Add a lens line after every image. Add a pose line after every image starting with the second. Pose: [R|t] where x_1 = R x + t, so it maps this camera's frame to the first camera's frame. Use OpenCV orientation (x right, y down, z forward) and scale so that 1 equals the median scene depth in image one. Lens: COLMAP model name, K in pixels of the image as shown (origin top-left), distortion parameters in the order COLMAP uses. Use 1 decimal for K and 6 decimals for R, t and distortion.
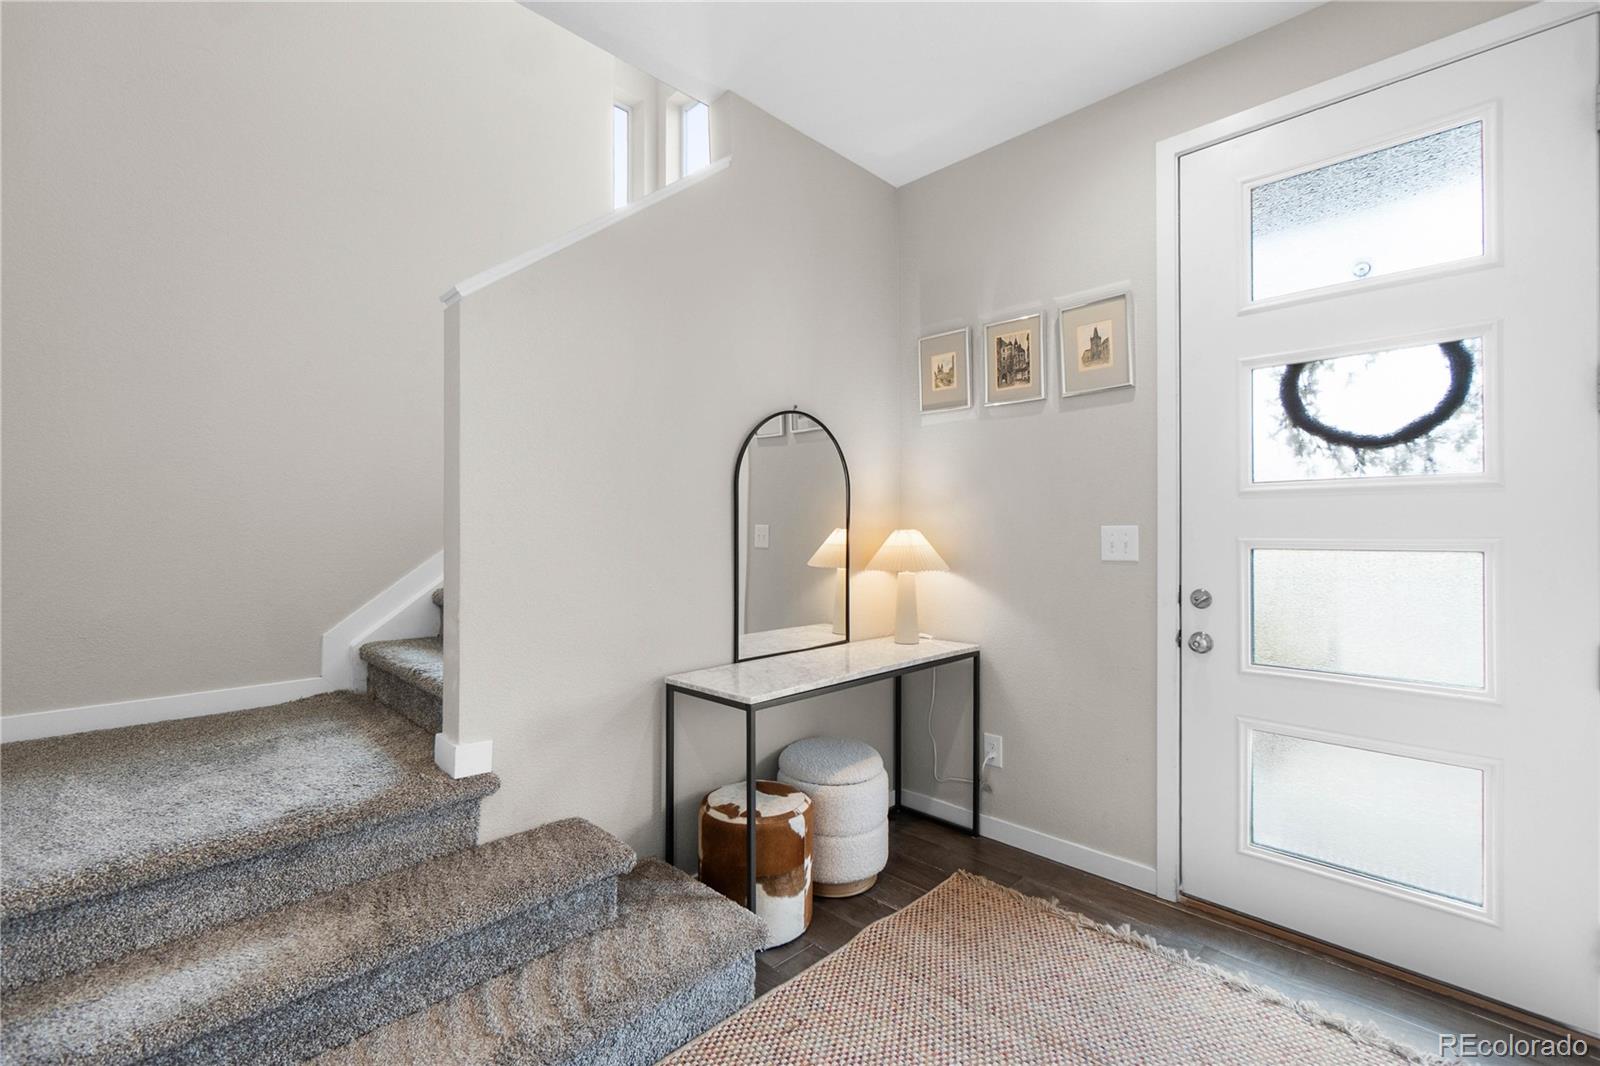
lens RADIAL K [[706.0, 0, 793.7], [0, 706.0, 519.6], [0, 0, 1]] dist [-0.006606, 0.001746]
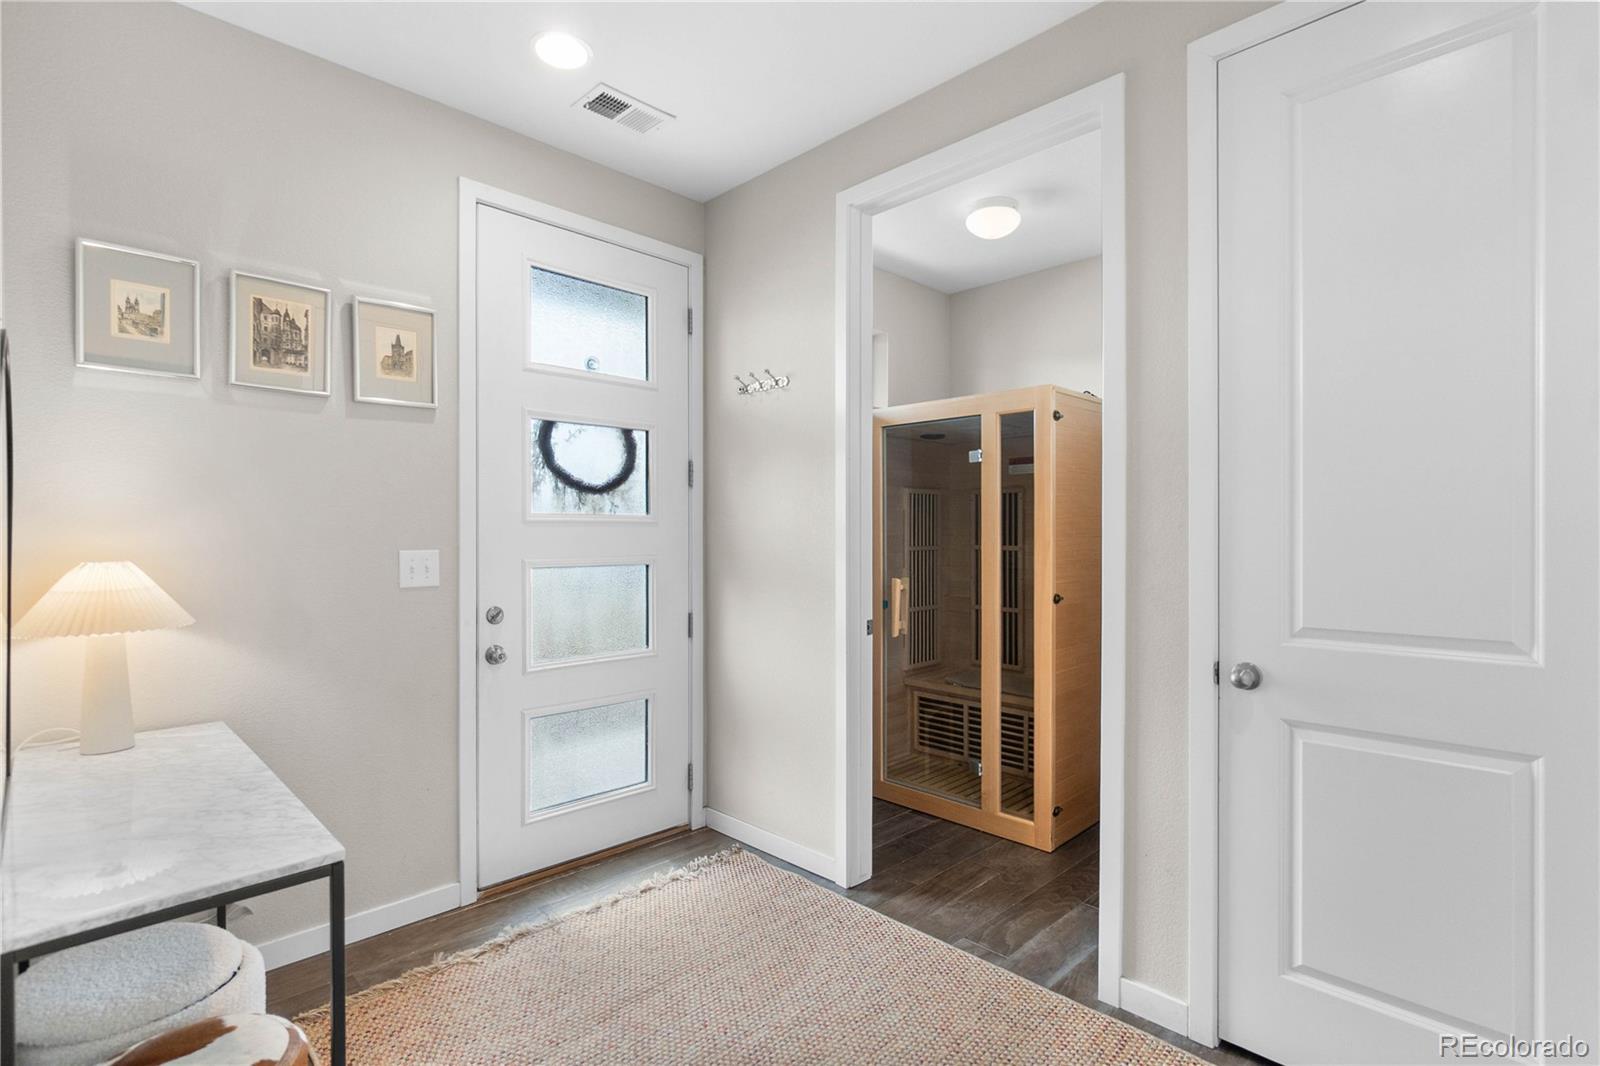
lens RADIAL K [[770.1, 0, 793.7], [0, 770.1, 541.3], [0, 0, 1]] dist [-0.003826, 0.001811]
pose [[-0.009667, -0.007082, 0.999928, -0.583327], [-0.012625, 0.999896, 0.006960, -0.017182], [-0.999874, -0.012557, -0.009756, 0.494743]]
